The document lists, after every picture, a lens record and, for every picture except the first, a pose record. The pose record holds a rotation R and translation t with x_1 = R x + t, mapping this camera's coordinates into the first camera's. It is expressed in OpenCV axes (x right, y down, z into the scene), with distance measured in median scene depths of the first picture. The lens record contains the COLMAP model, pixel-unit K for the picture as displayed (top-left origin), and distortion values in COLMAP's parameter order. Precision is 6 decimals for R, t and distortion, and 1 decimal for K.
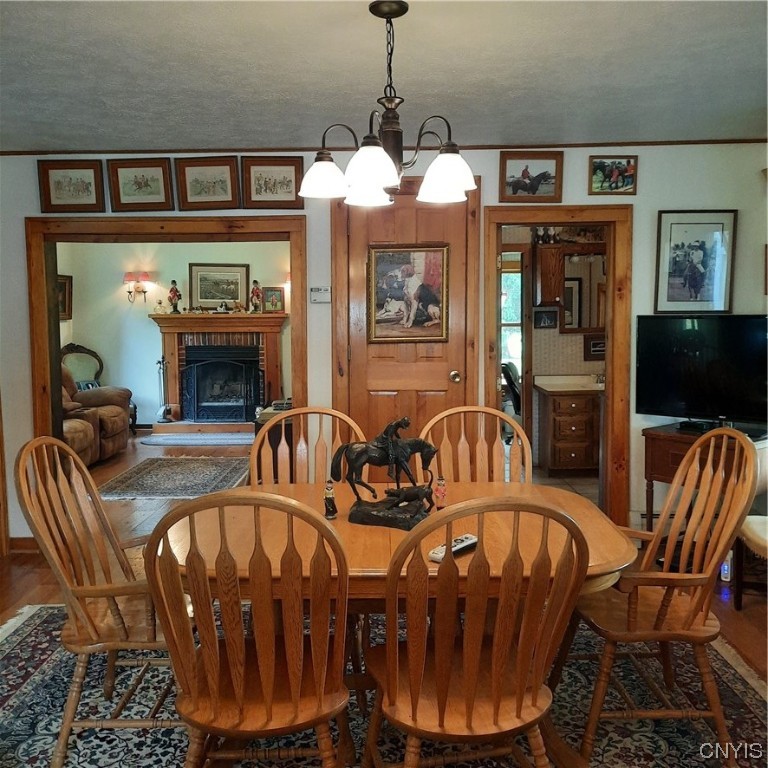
lens RADIAL K [[750.8, 0, 382.0], [0, 750.8, 385.0], [0, 0, 1]] dist [0.025507, 0.000000]
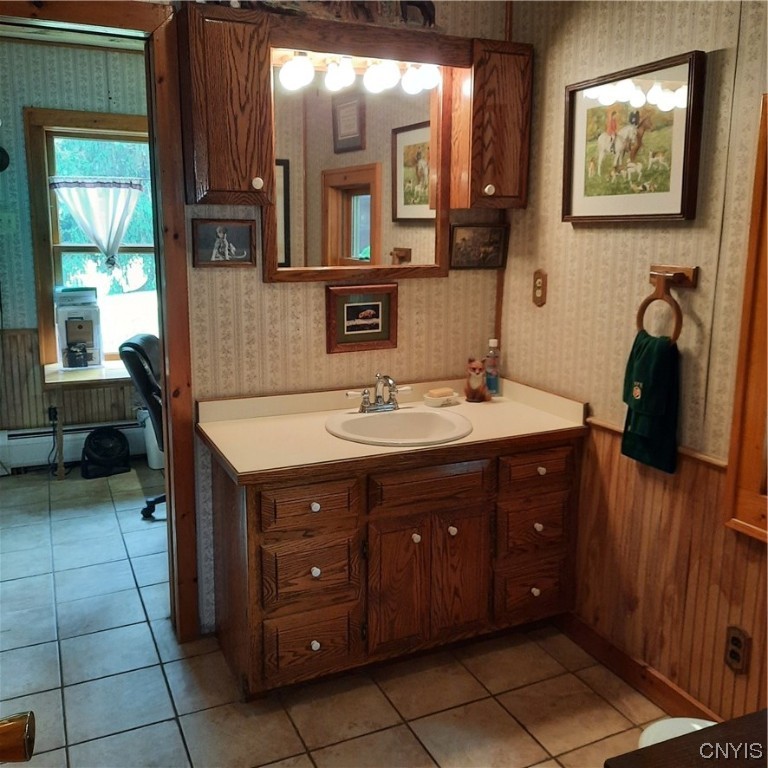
lens RADIAL K [[750.8, 0, 387.3], [0, 750.8, 380.1], [0, 0, 1]] dist [0.025507, 0.000000]
pose [[0.908771, -0.053163, 0.413894, 0.137682], [0.003445, 0.992773, 0.119954, -0.065068], [-0.417280, -0.107585, 0.902387, 0.643161]]
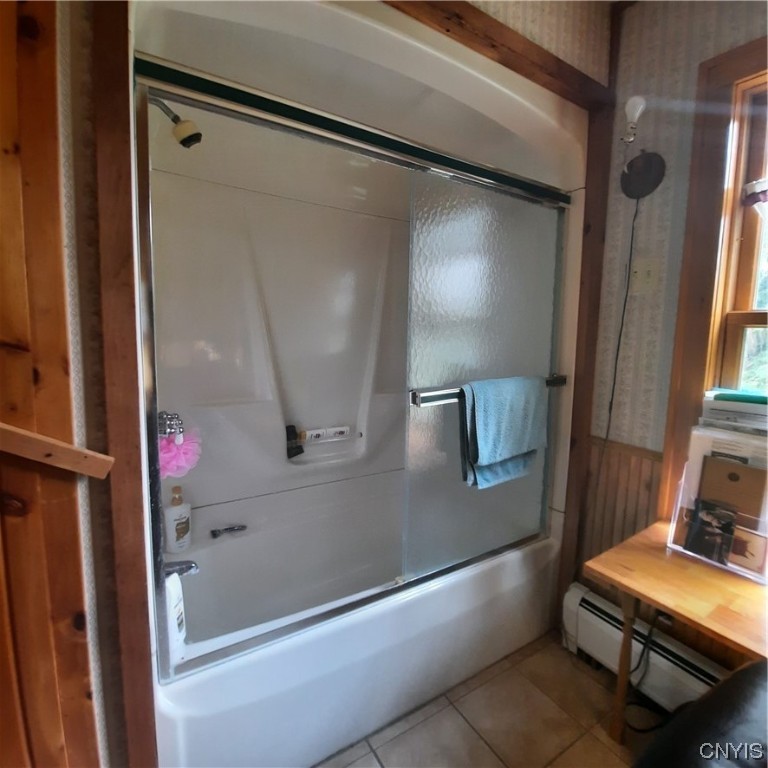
lens RADIAL K [[408.4, 0, 398.5], [0, 408.4, 368.8], [0, 0, 1]] dist [-0.016352, -0.003538]
pose [[0.536358, 0.108799, -0.836949, 0.184904], [-0.091491, 0.993308, 0.070492, -0.071040], [0.839017, 0.038764, 0.542723, 0.902216]]
